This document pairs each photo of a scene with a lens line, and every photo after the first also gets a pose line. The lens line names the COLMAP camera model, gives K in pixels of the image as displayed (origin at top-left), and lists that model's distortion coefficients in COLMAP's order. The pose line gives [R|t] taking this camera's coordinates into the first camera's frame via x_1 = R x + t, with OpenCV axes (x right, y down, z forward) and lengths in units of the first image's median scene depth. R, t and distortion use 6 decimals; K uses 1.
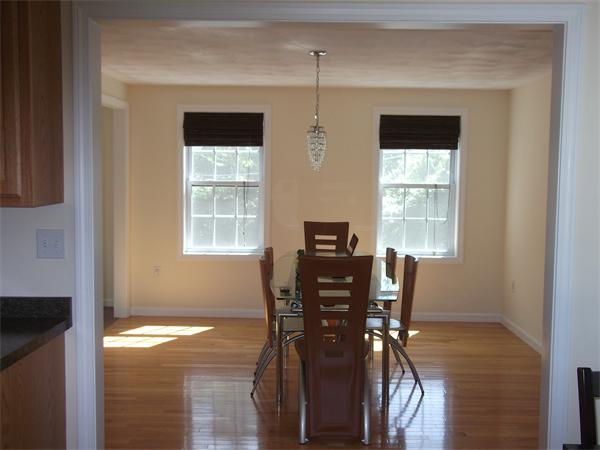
lens RADIAL K [[664.8, 0, 301.5], [0, 664.8, 222.3], [0, 0, 1]] dist [0.012844, 0.022694]
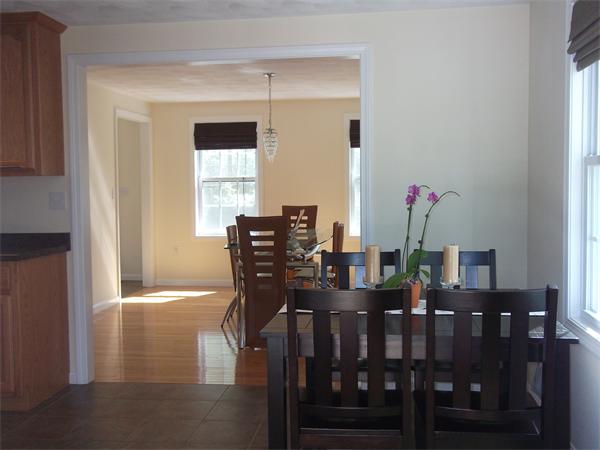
lens RADIAL K [[667.1, 0, 302.5], [0, 667.1, 226.9], [0, 0, 1]] dist [0.003089, 0.049483]
pose [[0.993525, -0.015640, -0.112530, 0.167214], [0.014088, 0.999795, -0.014573, 0.052607], [0.112735, 0.012893, 0.993541, -0.234711]]
